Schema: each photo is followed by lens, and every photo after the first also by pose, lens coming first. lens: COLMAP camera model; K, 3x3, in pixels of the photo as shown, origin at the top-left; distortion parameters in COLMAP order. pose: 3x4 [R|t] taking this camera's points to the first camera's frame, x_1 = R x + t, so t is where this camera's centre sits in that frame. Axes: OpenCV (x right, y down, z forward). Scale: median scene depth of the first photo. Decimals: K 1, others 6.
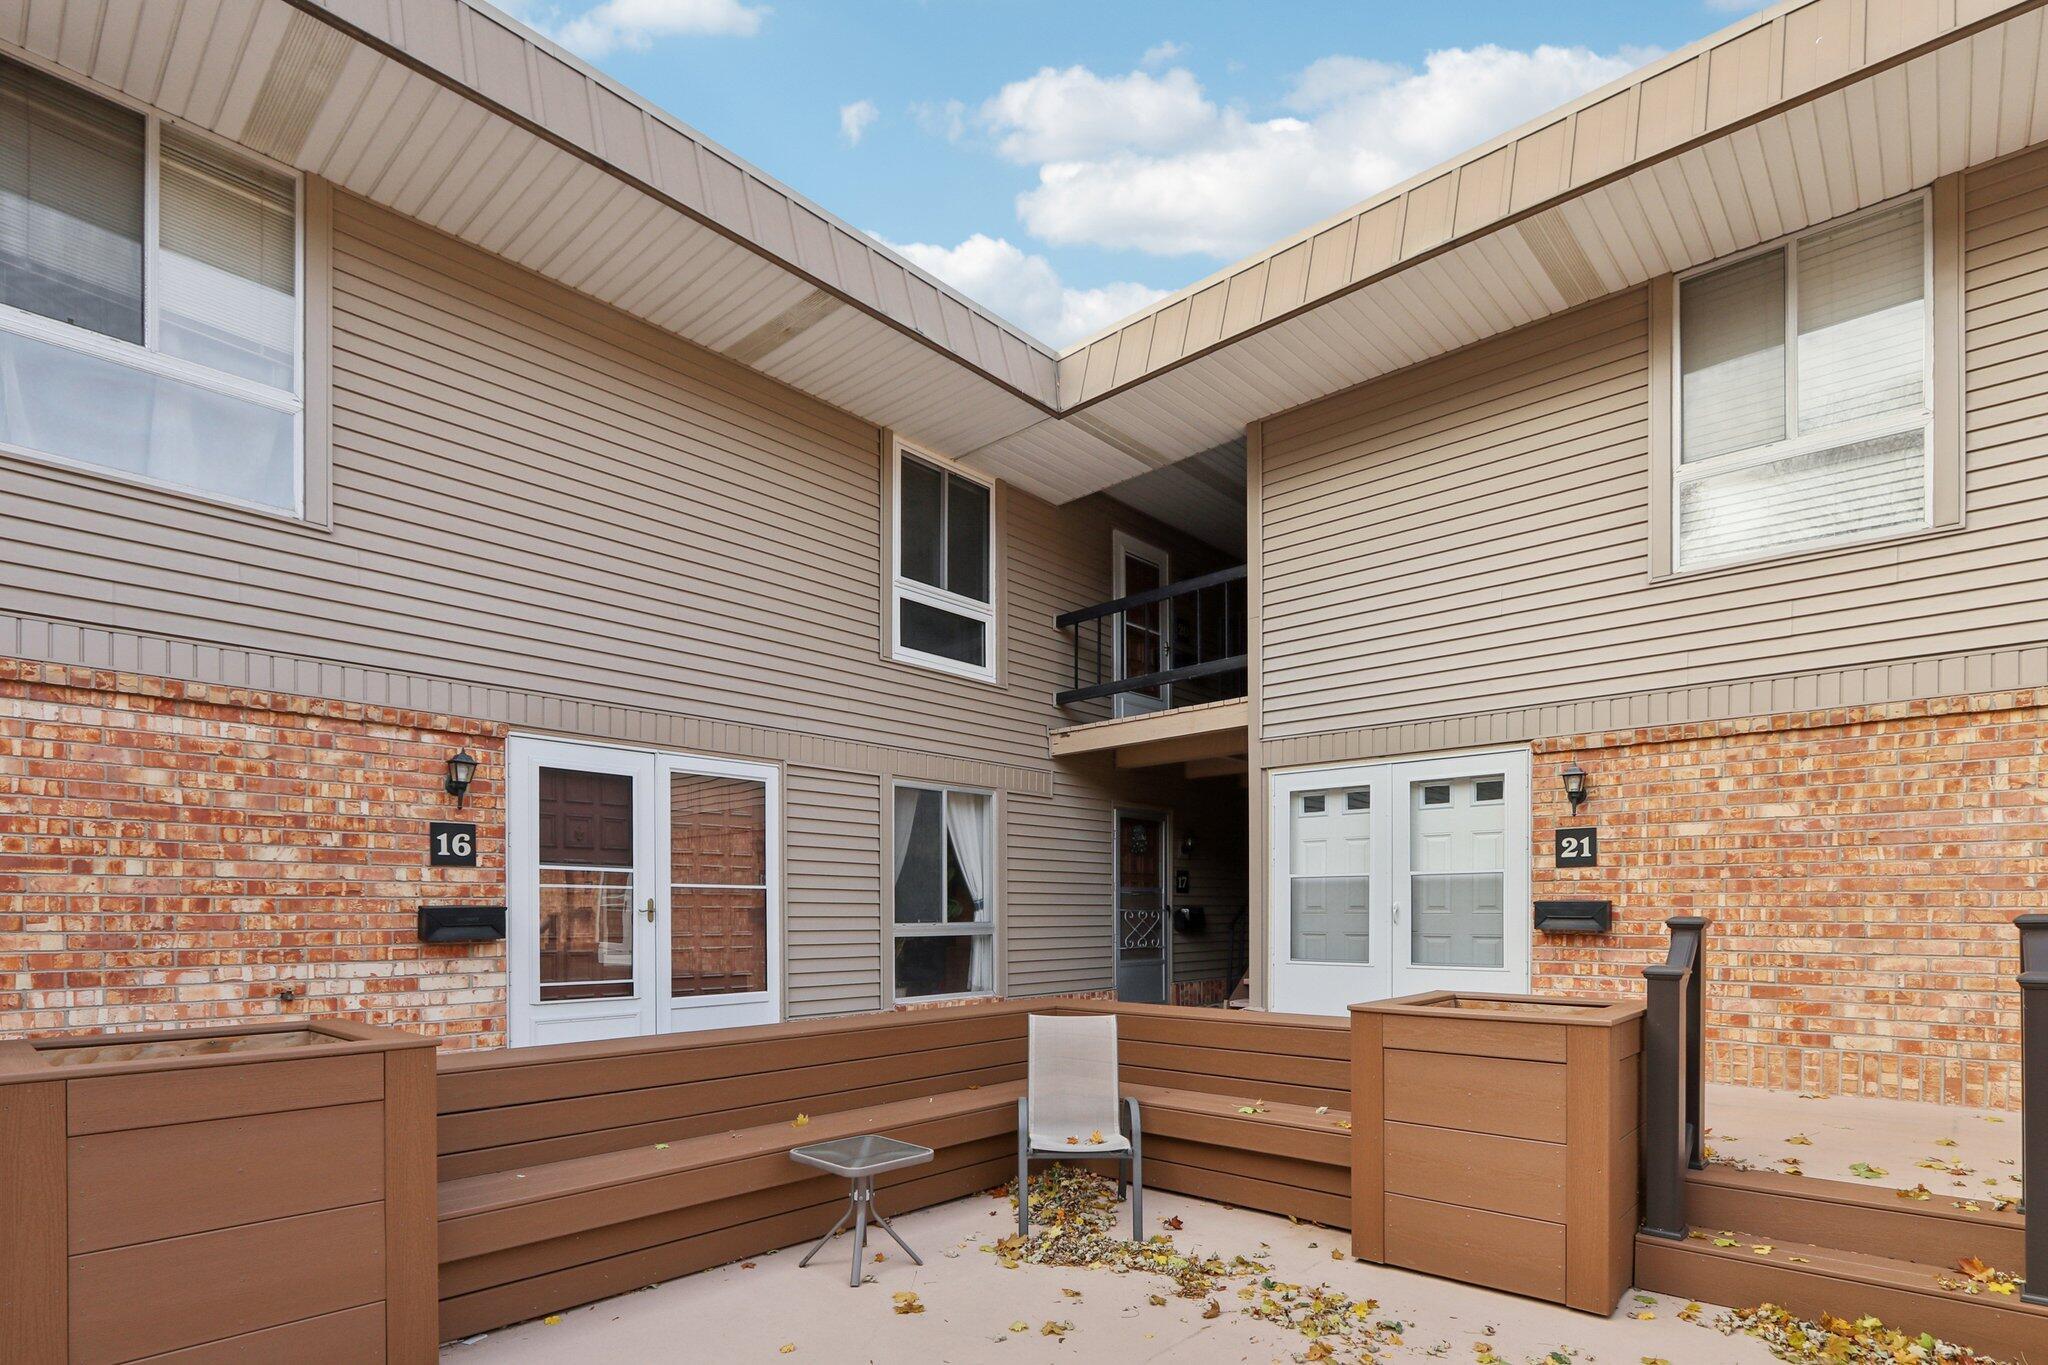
lens RADIAL K [[1019.4, 0, 1024.6], [0, 1019.4, 914.4], [0, 0, 1]] dist [-0.013964, 0.001163]
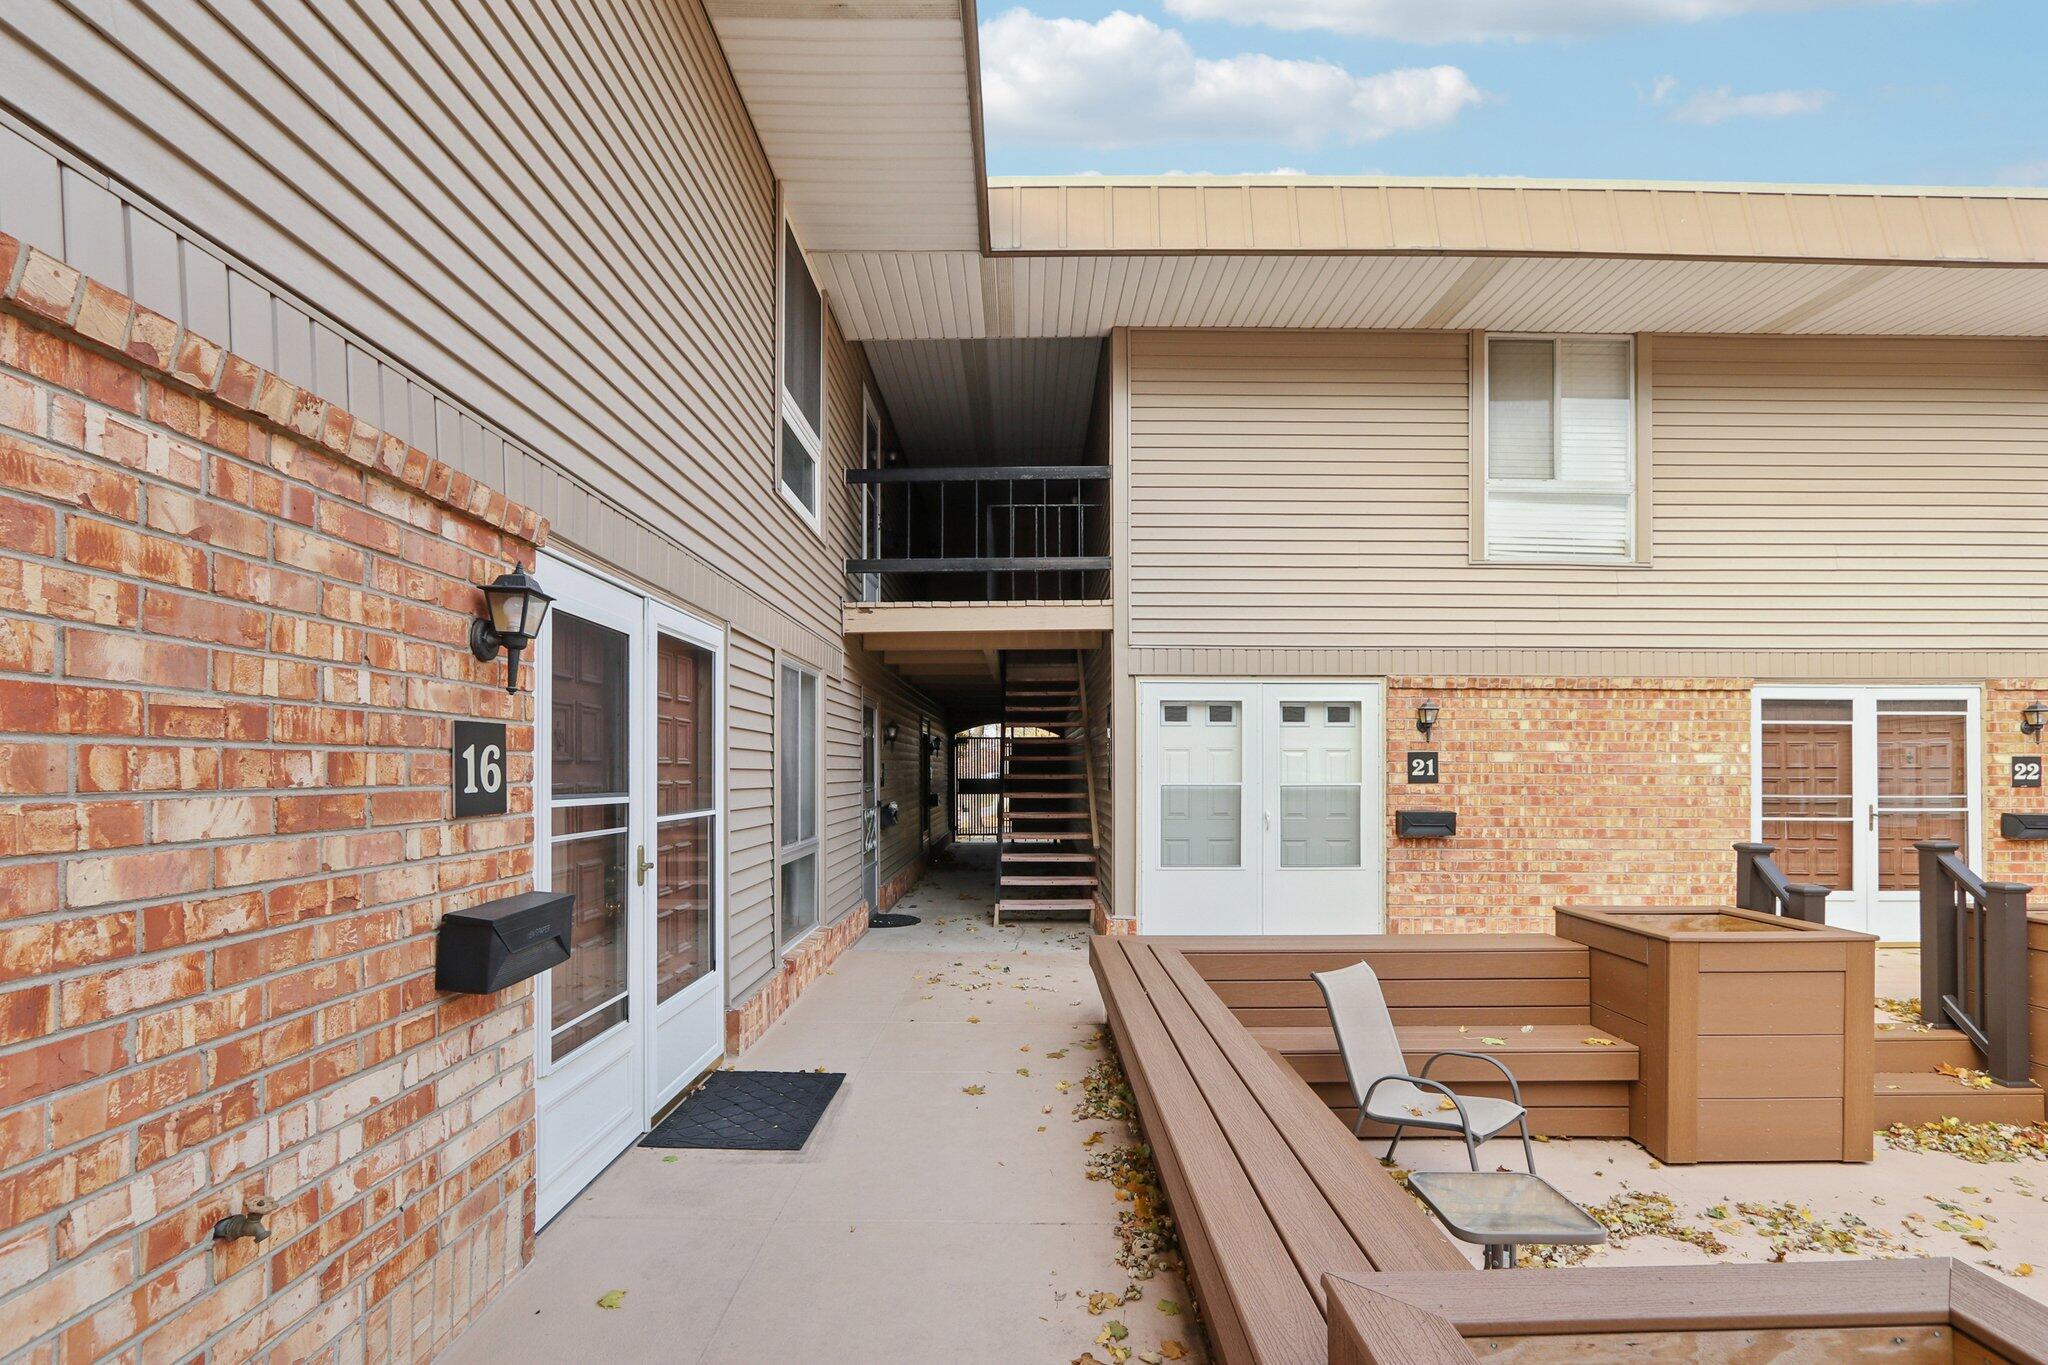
lens RADIAL K [[971.1, 0, 1025.4], [0, 971.1, 758.5], [0, 0, 1]] dist [-0.011147, 0.000912]
pose [[0.737279, 0.009690, 0.675519, -0.699023], [-0.000999, 0.999912, -0.013252, -0.070273], [-0.675588, 0.009095, 0.737223, 0.531313]]
